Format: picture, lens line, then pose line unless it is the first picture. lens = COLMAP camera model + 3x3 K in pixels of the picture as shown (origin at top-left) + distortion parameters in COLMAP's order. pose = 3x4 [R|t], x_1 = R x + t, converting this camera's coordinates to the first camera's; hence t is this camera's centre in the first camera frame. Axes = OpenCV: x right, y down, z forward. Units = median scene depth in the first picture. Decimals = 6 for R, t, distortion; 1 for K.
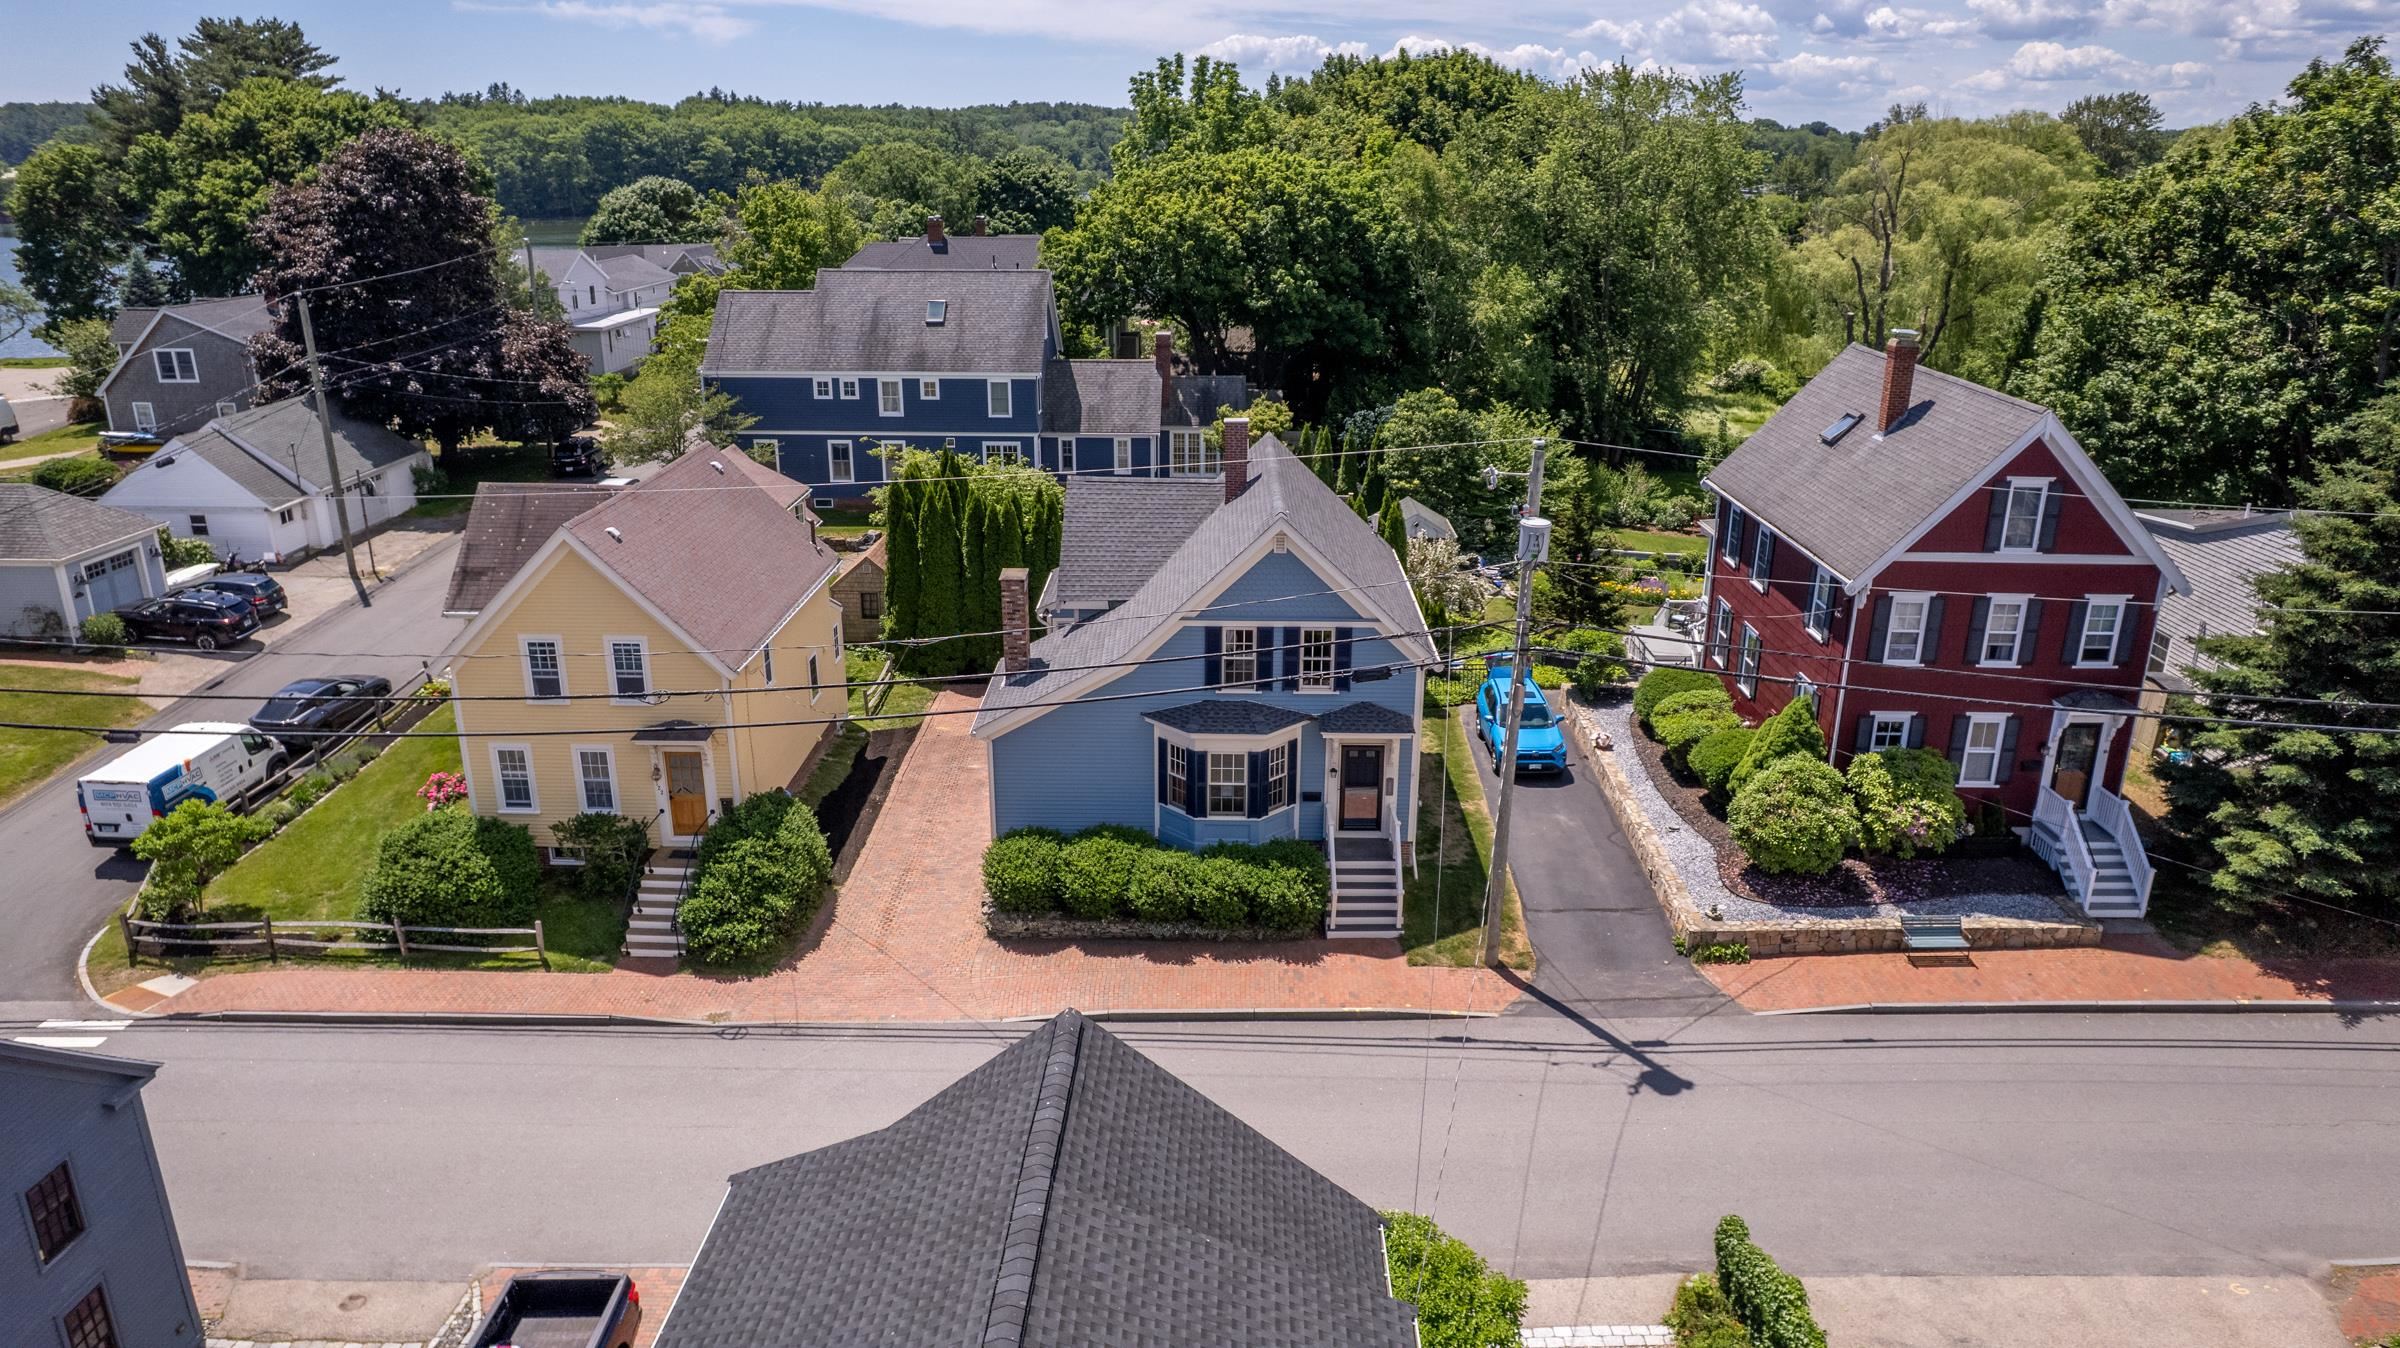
lens RADIAL K [[1534.0, 0, 1200.0], [0, 1534.0, 674.0], [0, 0, 1]] dist [-0.088505, 0.075060]
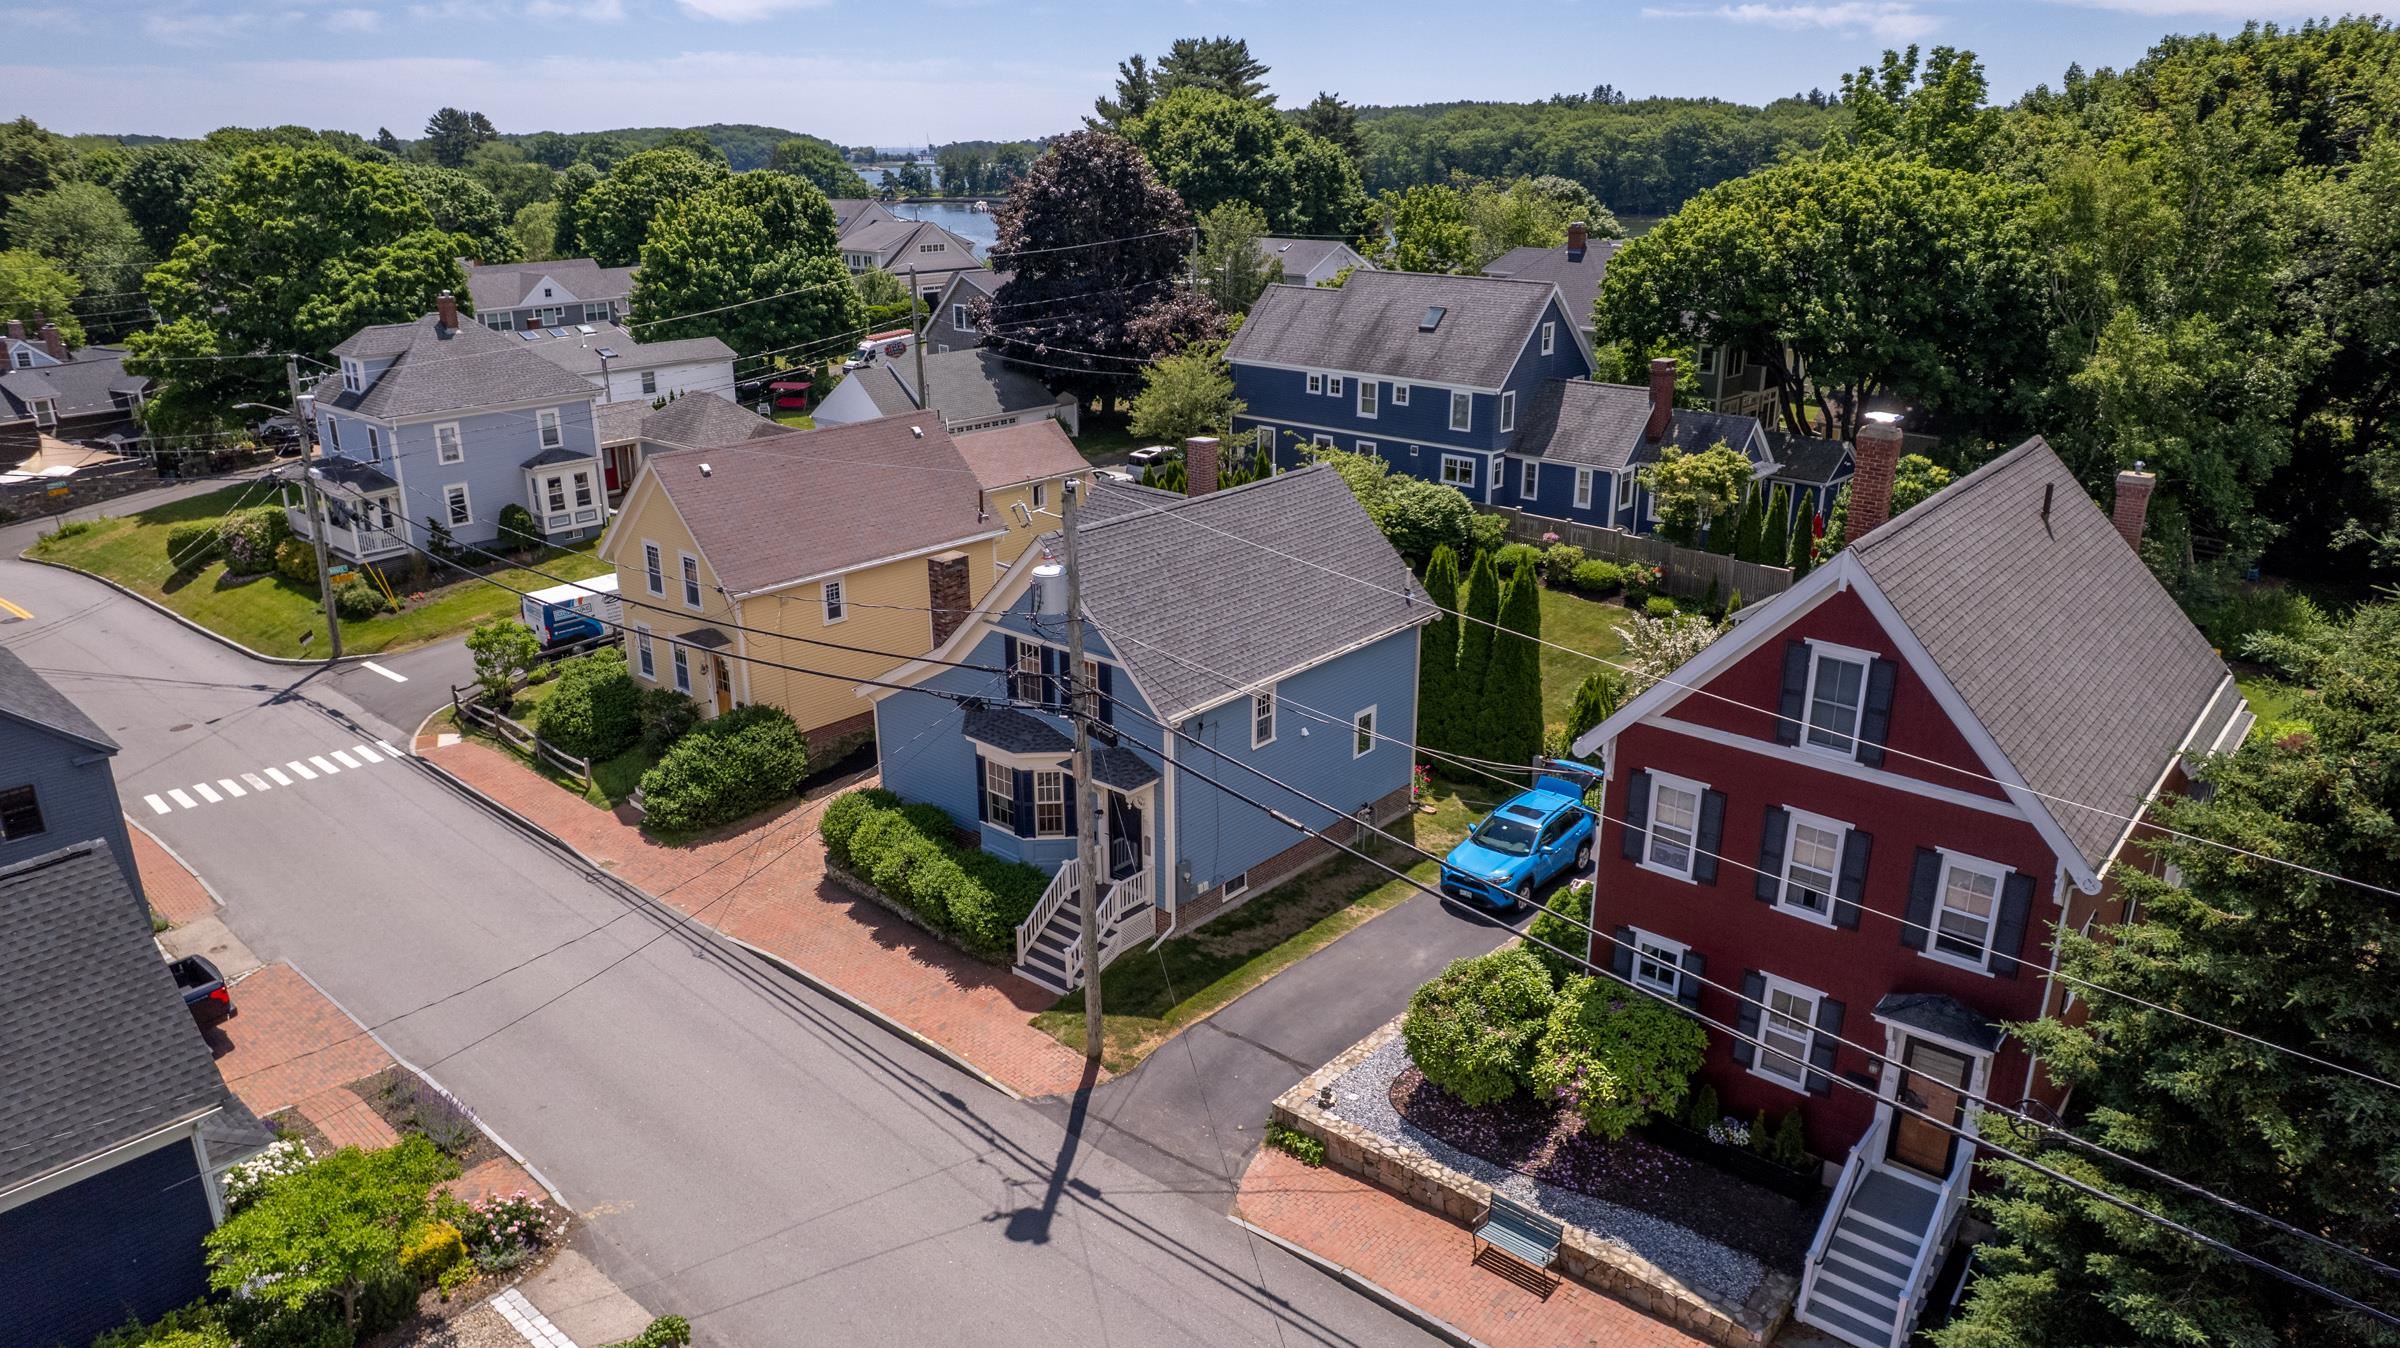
lens RADIAL K [[1534.0, 0, 1200.0], [0, 1534.0, 674.0], [0, 0, 1]] dist [-0.088505, 0.075060]
pose [[0.763964, 0.206790, -0.611226, 0.704693], [-0.207238, 0.975705, 0.071075, -0.101758], [0.611074, 0.072370, 0.788258, 0.290962]]
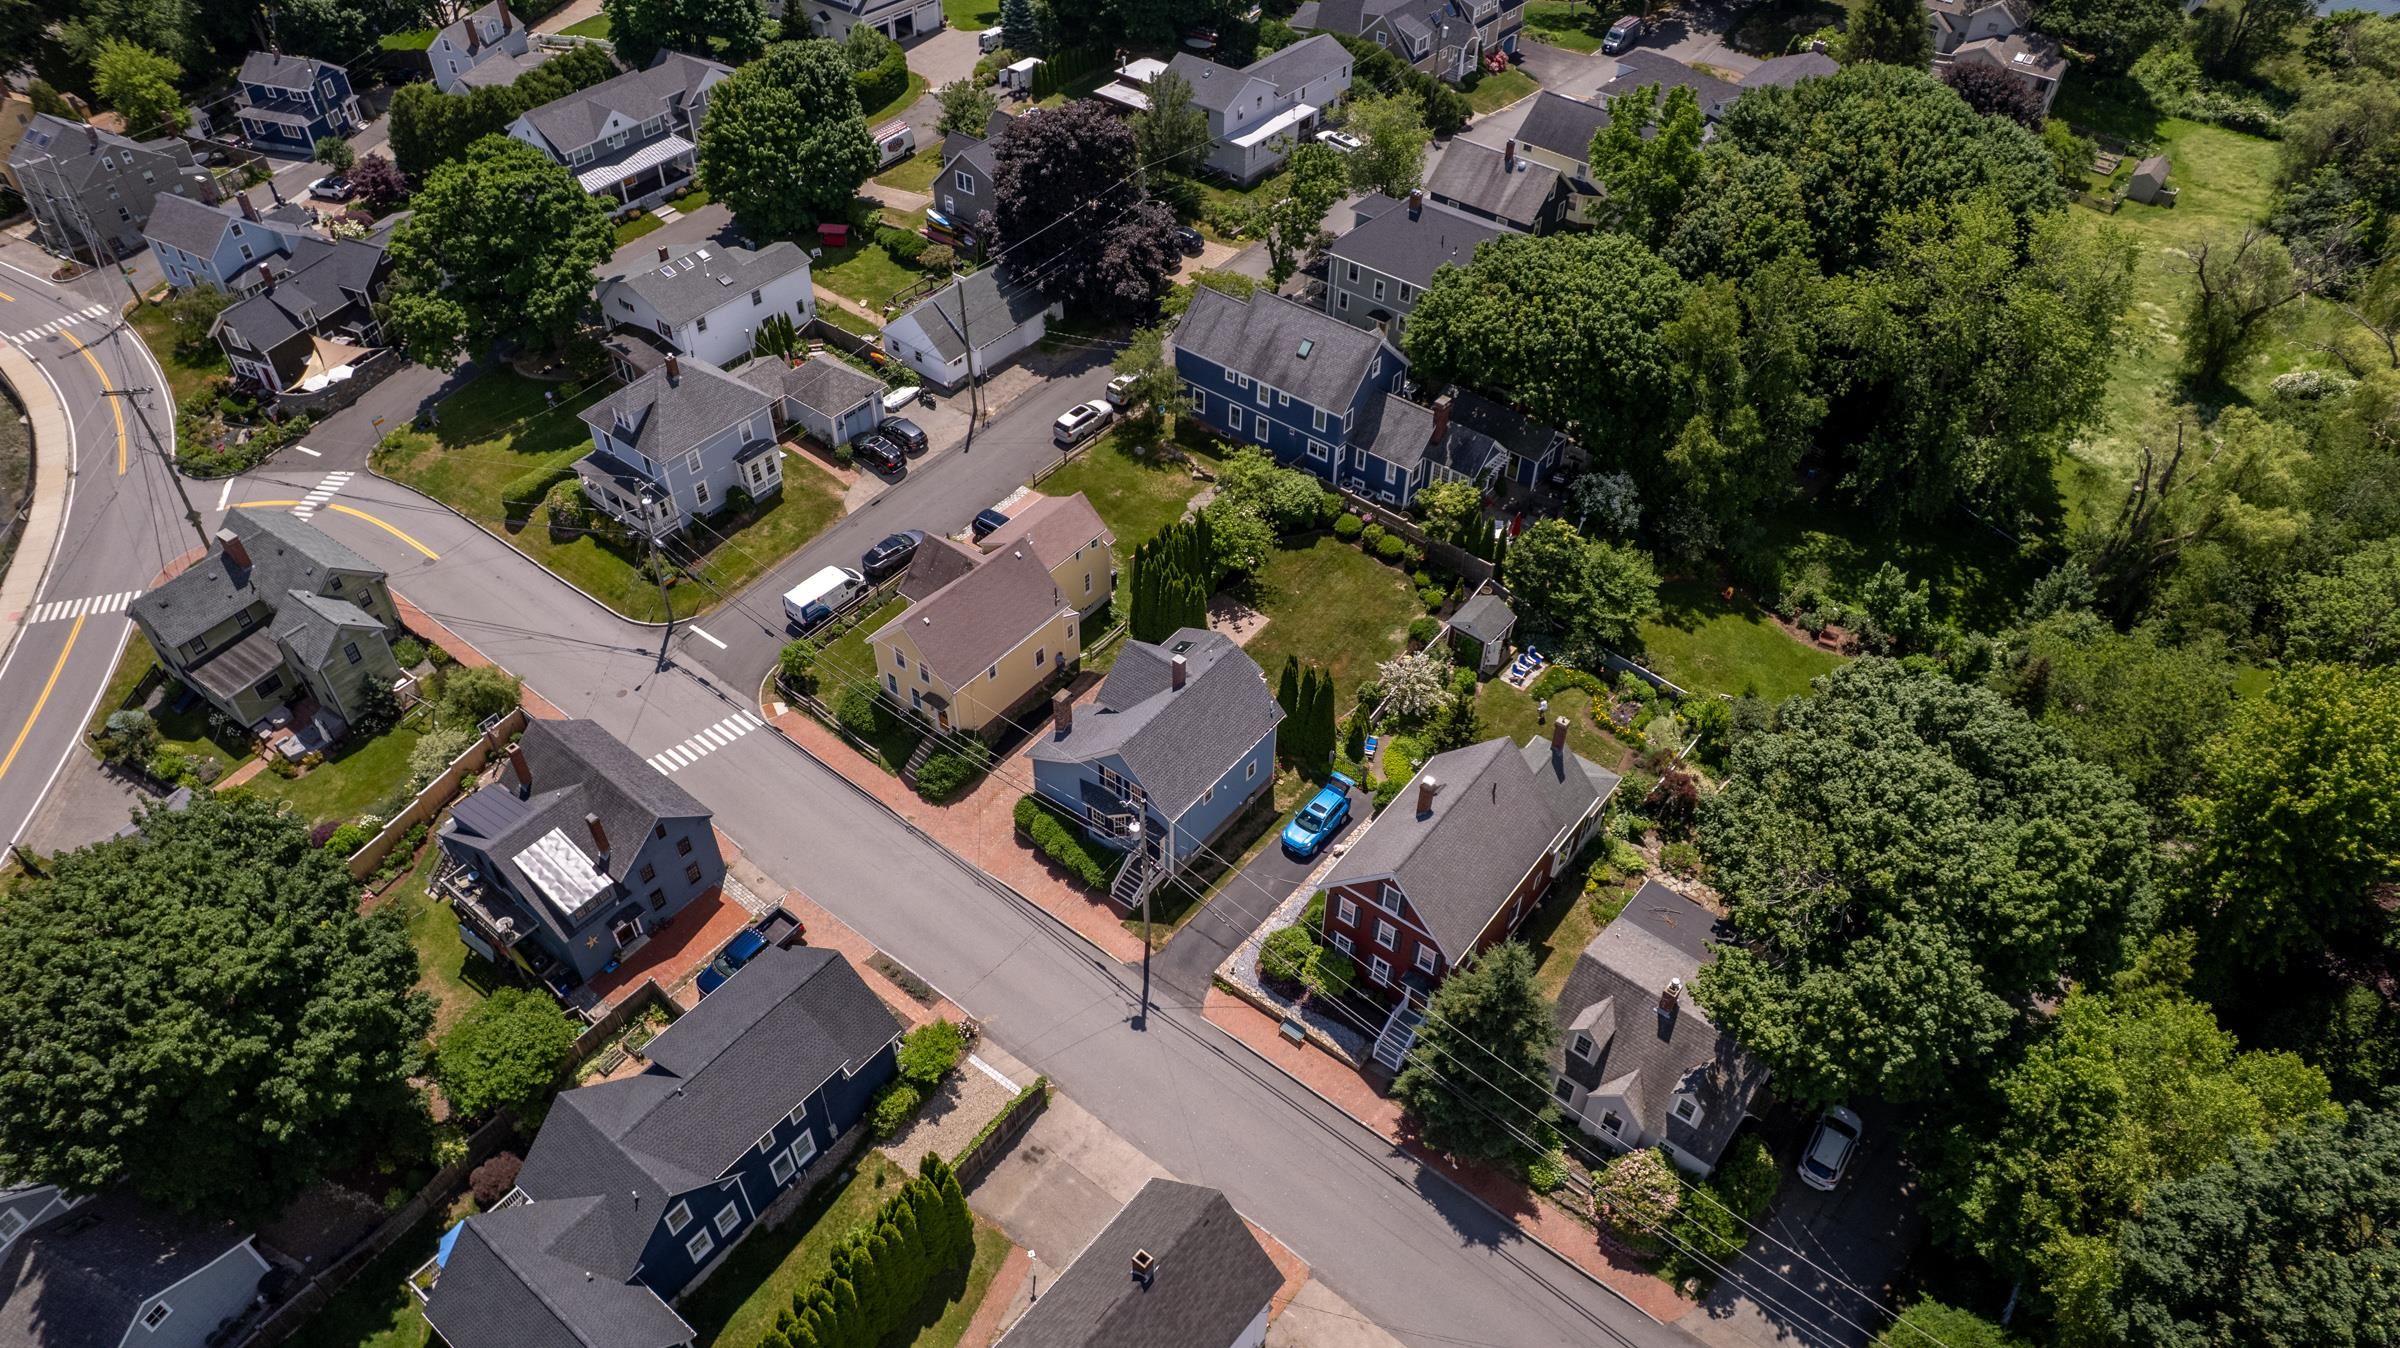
lens RADIAL K [[1523.0, 0, 1196.6], [0, 1523.0, 679.5], [0, 0, 1]] dist [-0.058426, 0.000206]
pose [[0.797077, 0.417615, -0.436194, 1.078211], [-0.201119, 0.864669, 0.460325, -1.237260], [0.569402, -0.279188, 0.773198, -0.682324]]
